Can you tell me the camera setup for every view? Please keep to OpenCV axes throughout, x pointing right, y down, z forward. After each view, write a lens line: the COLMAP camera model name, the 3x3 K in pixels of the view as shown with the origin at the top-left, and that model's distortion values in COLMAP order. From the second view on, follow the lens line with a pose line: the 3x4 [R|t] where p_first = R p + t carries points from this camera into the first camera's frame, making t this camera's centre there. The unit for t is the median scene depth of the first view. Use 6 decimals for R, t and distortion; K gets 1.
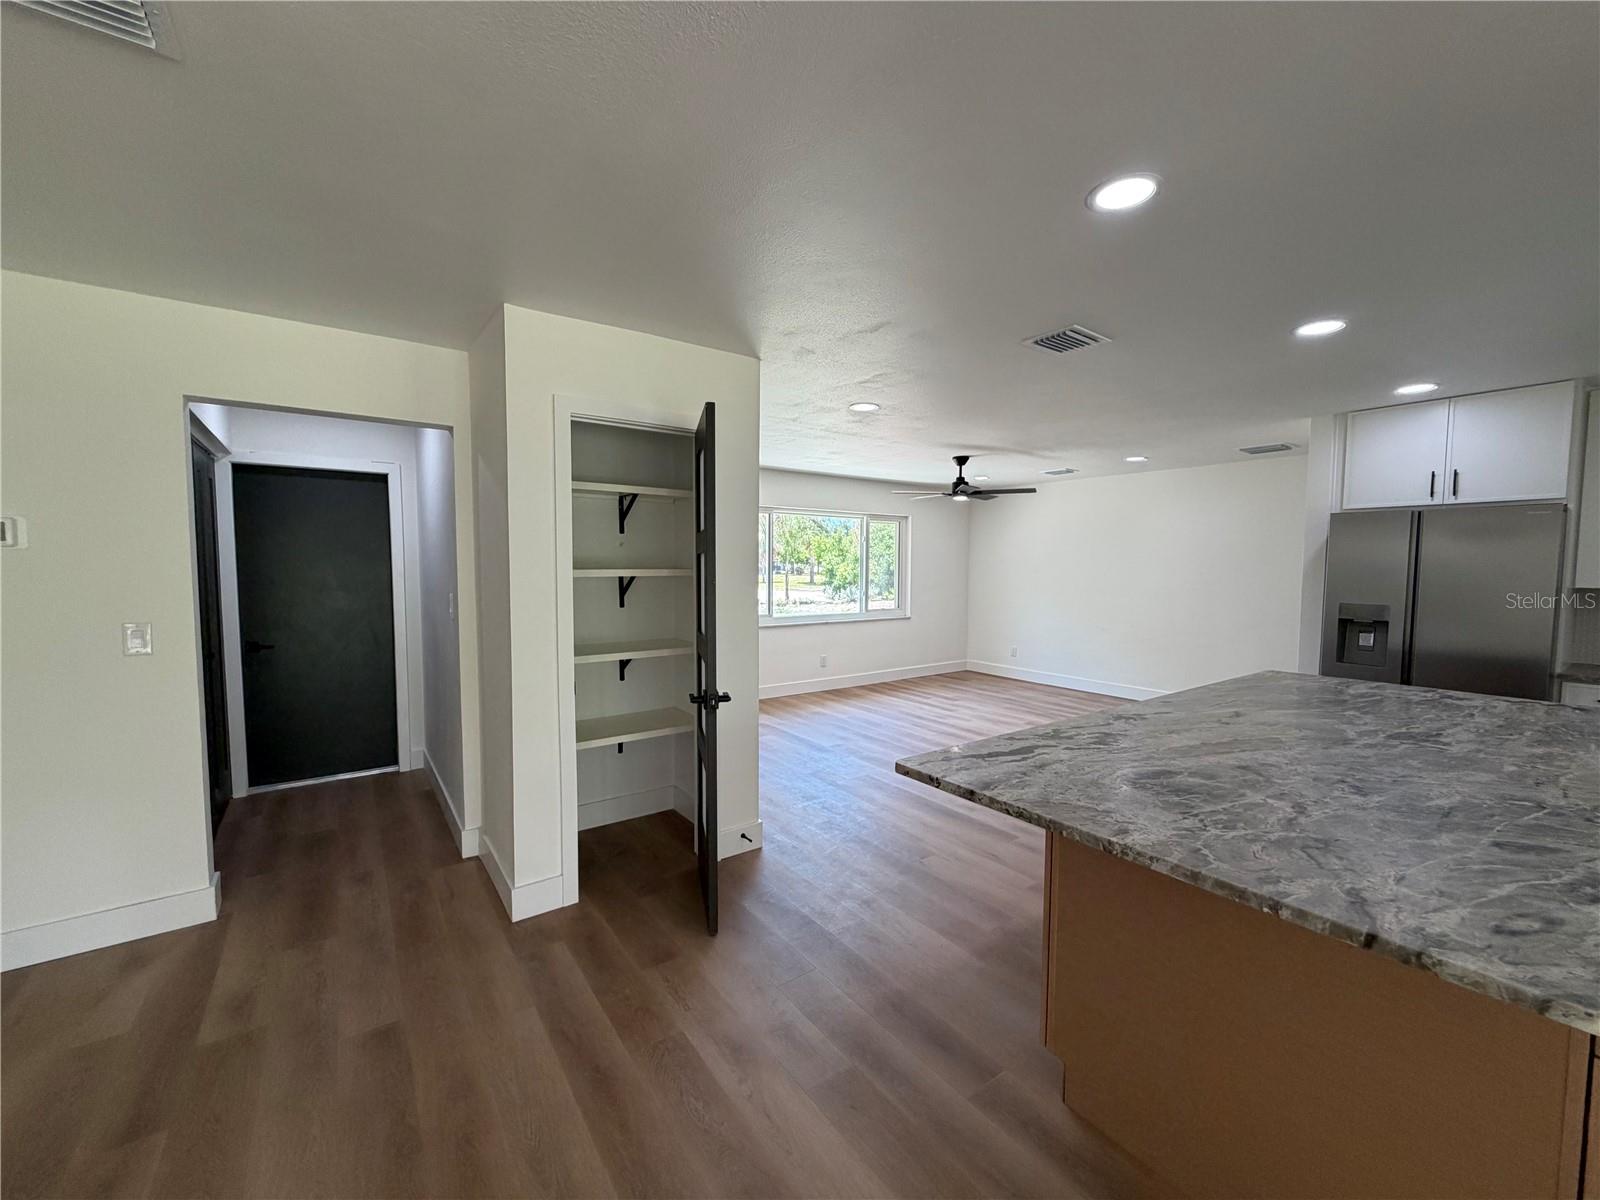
lens RADIAL K [[635.9, 0, 795.6], [0, 635.9, 598.0], [0, 0, 1]] dist [0.002818, 0.000426]
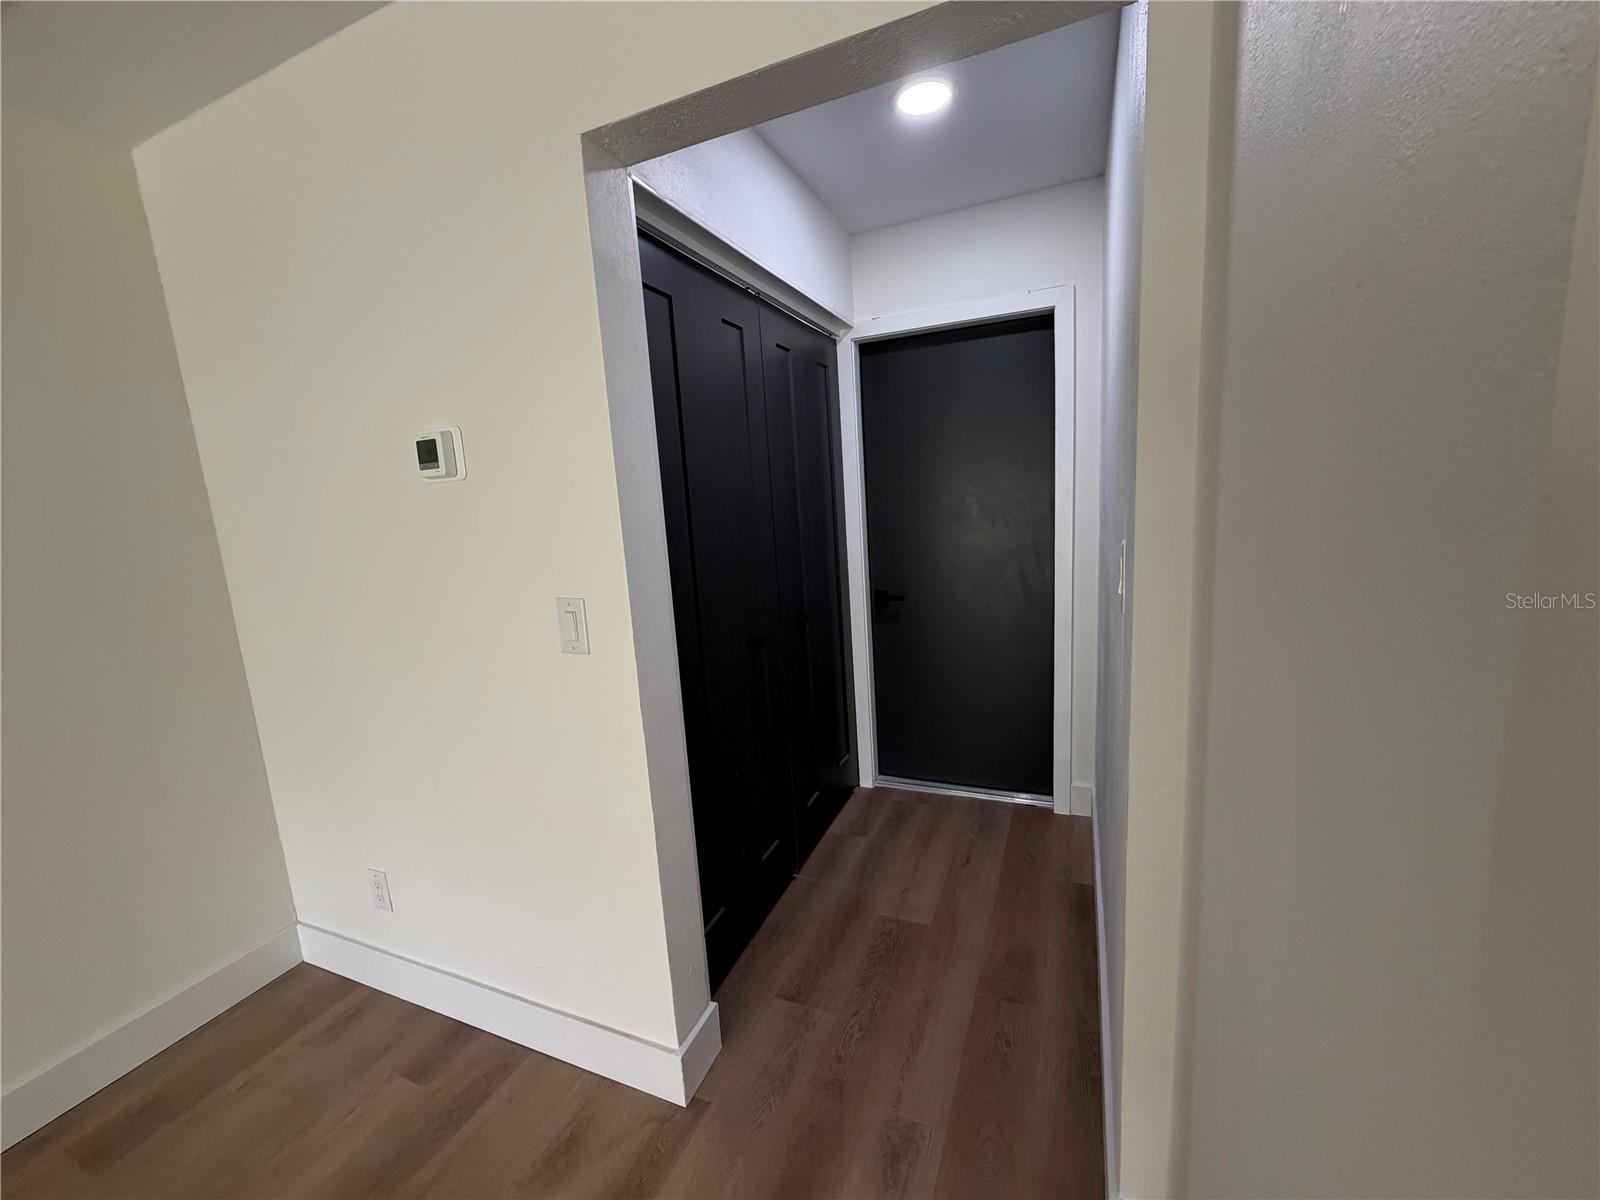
lens RADIAL K [[635.9, 0, 797.2], [0, 635.9, 604.2], [0, 0, 1]] dist [0.002818, 0.000426]
pose [[0.507260, 0.110371, -0.854696, -0.264997], [0.019780, 0.990013, 0.139584, -0.020071], [0.861566, -0.087711, 0.500010, 0.542033]]
